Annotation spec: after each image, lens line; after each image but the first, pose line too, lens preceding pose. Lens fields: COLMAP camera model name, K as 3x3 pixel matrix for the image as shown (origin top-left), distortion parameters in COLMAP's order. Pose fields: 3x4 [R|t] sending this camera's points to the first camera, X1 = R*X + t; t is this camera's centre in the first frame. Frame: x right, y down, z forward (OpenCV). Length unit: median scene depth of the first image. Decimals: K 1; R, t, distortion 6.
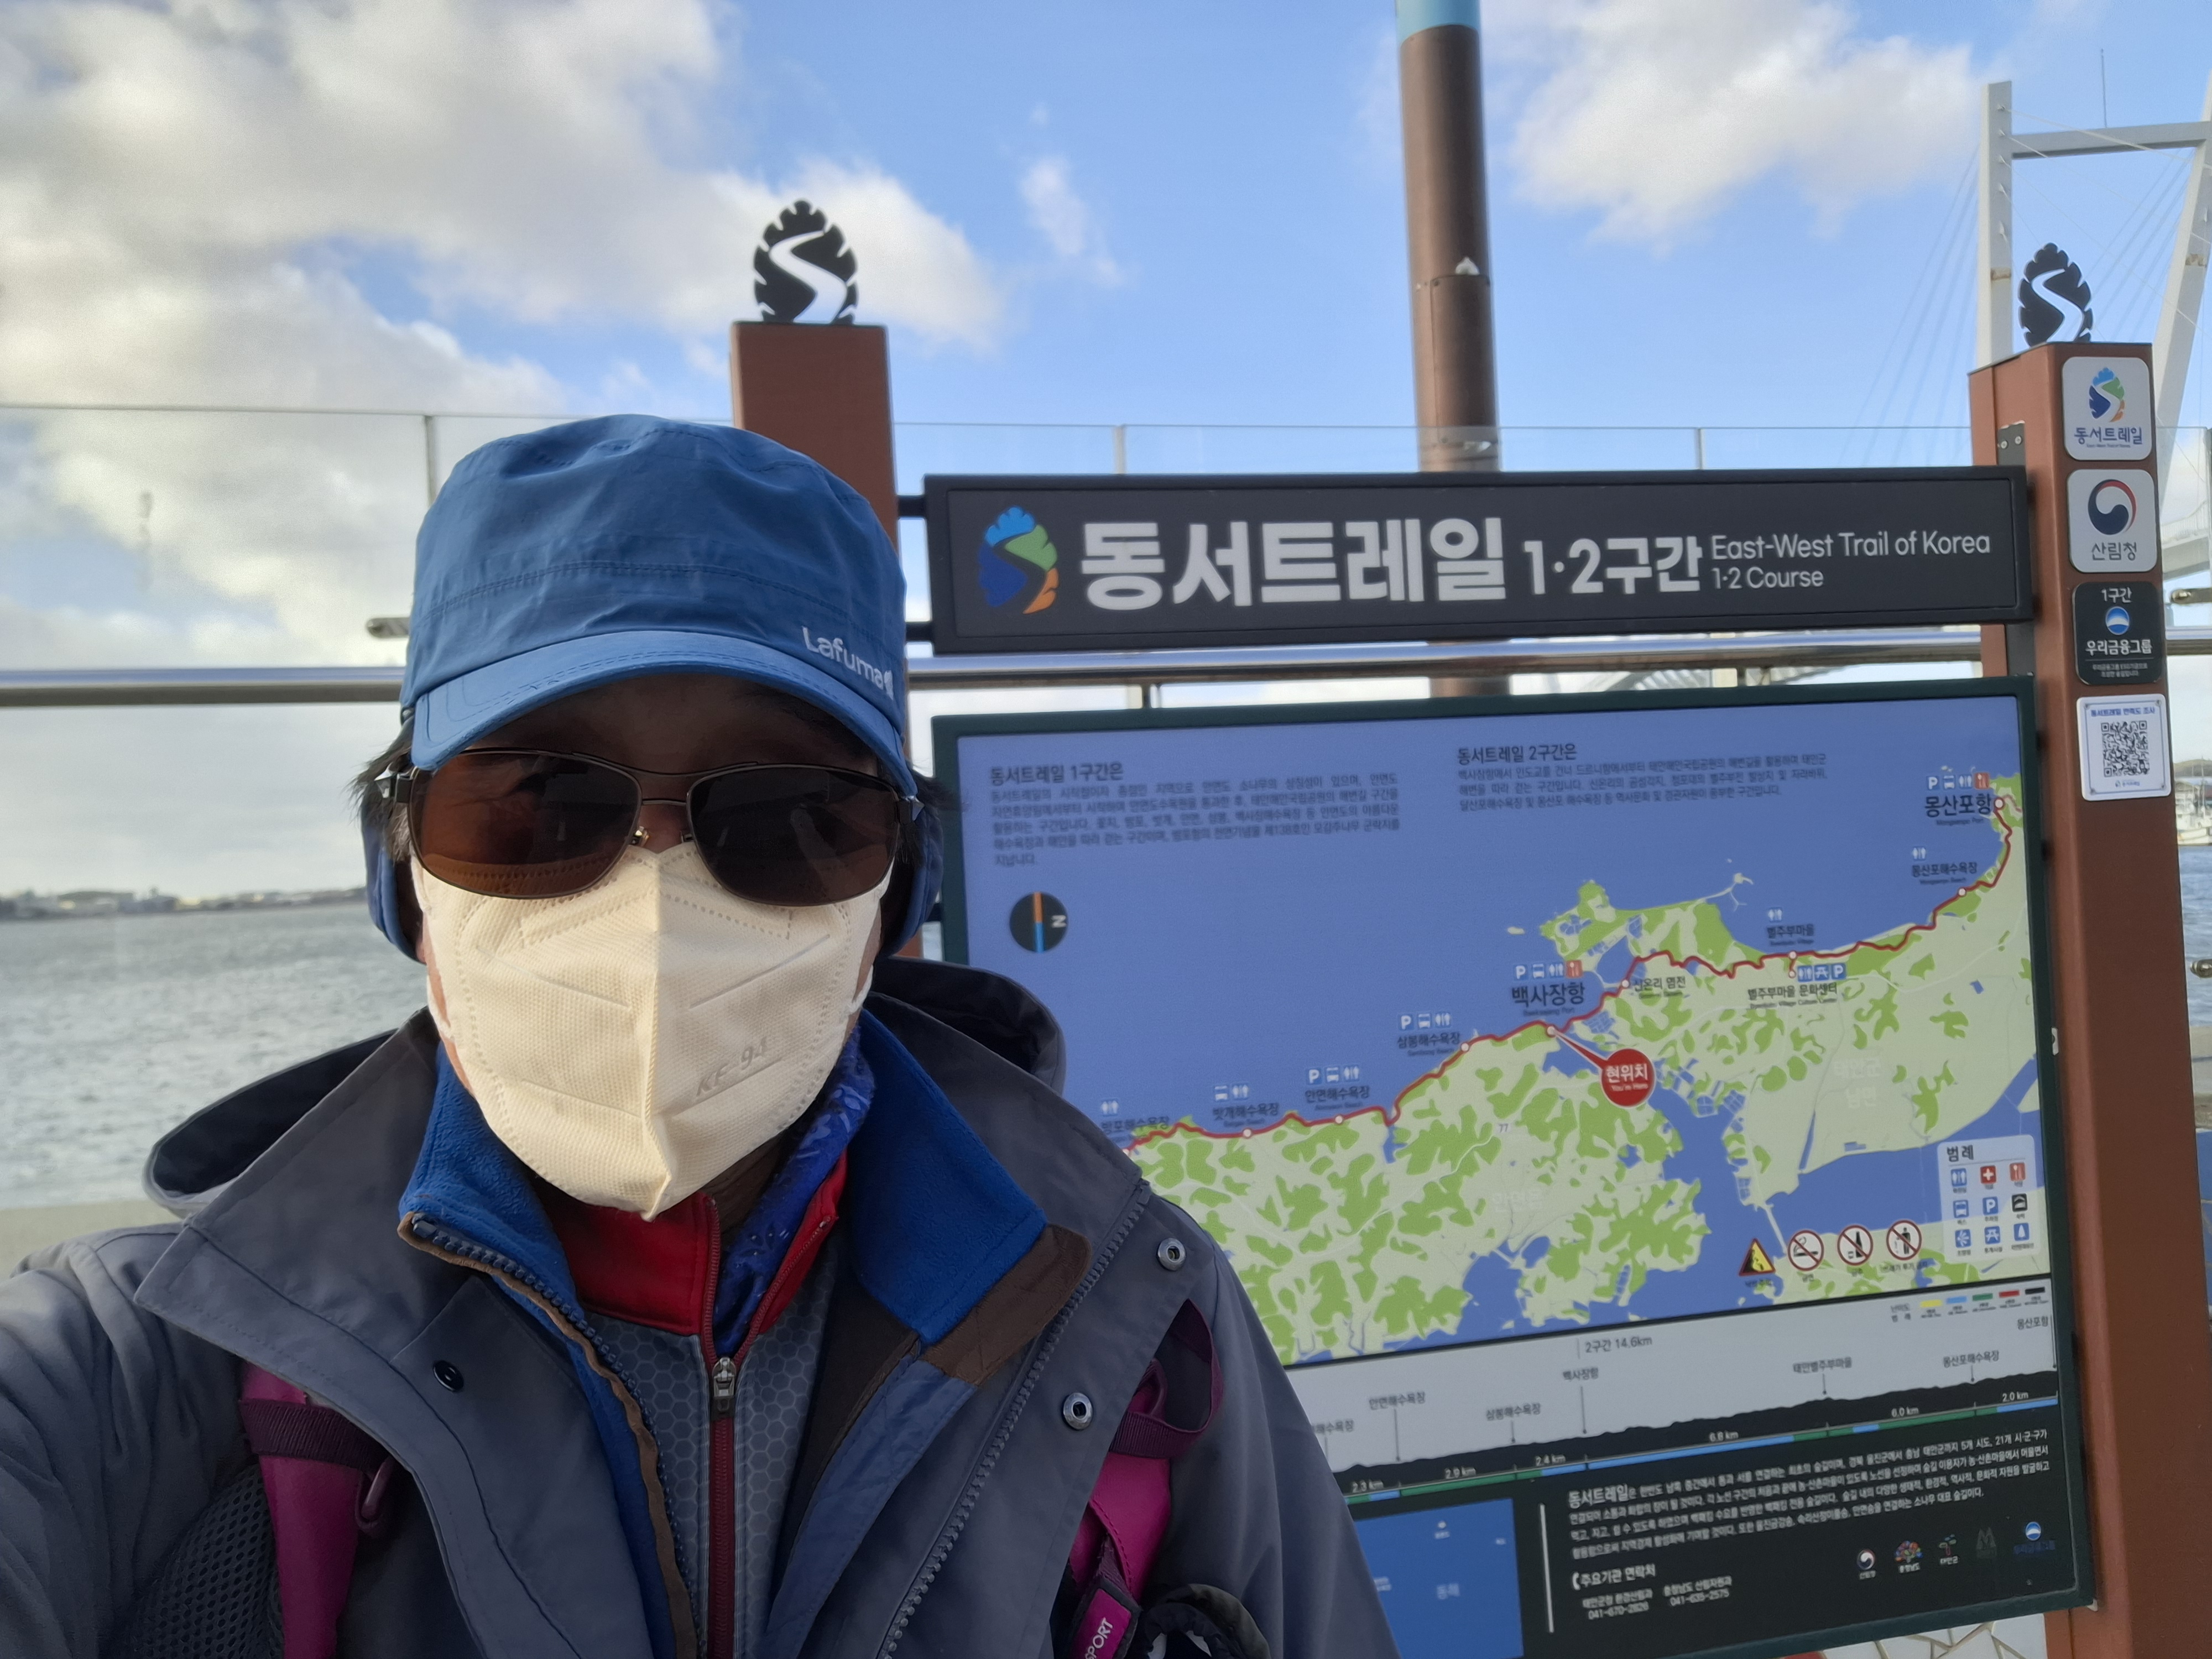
lens RADIAL K [[1595.9, 0, 1109.0], [0, 1595.9, 839.2], [0, 0, 1]] dist [0.066617, -0.033797]
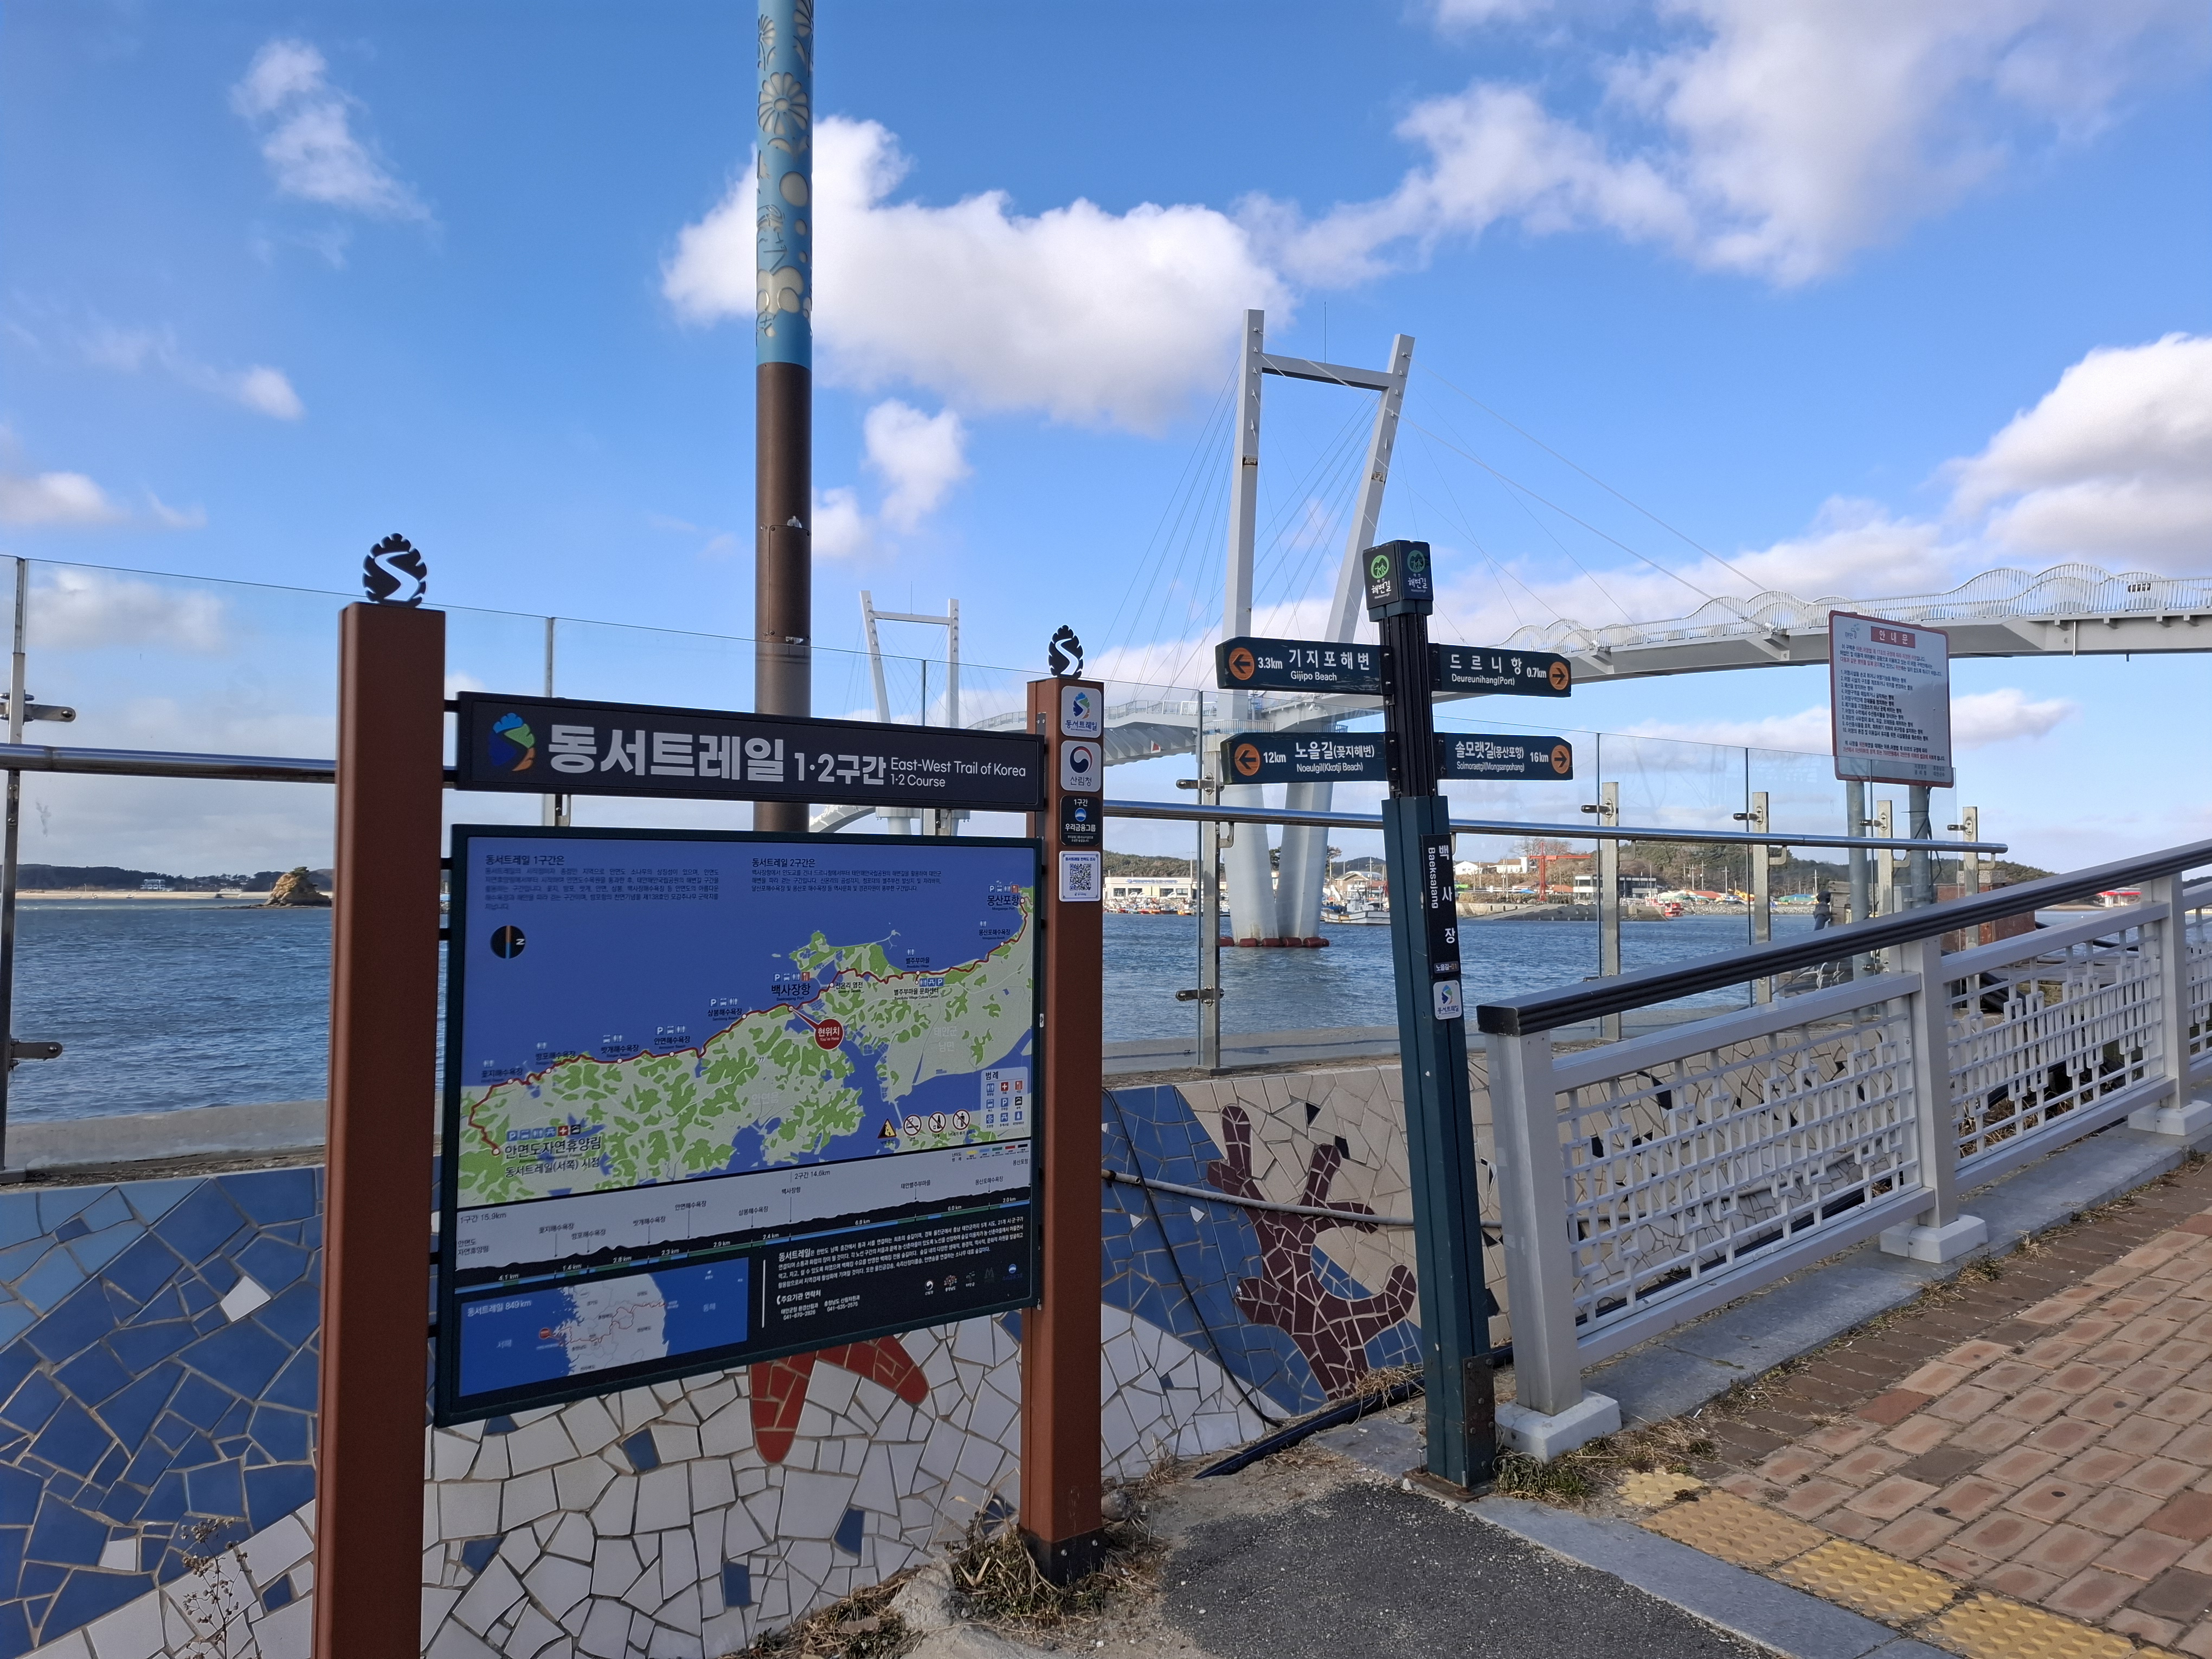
lens RADIAL K [[1499.9, 0, 1117.2], [0, 1499.9, 810.0], [0, 0, 1]] dist [0.095037, -0.087074]
pose [[0.908806, 0.077240, 0.410007, -0.123370], [-0.055958, 0.996401, -0.063675, -0.023305], [-0.413449, 0.034925, 0.909857, -0.787227]]
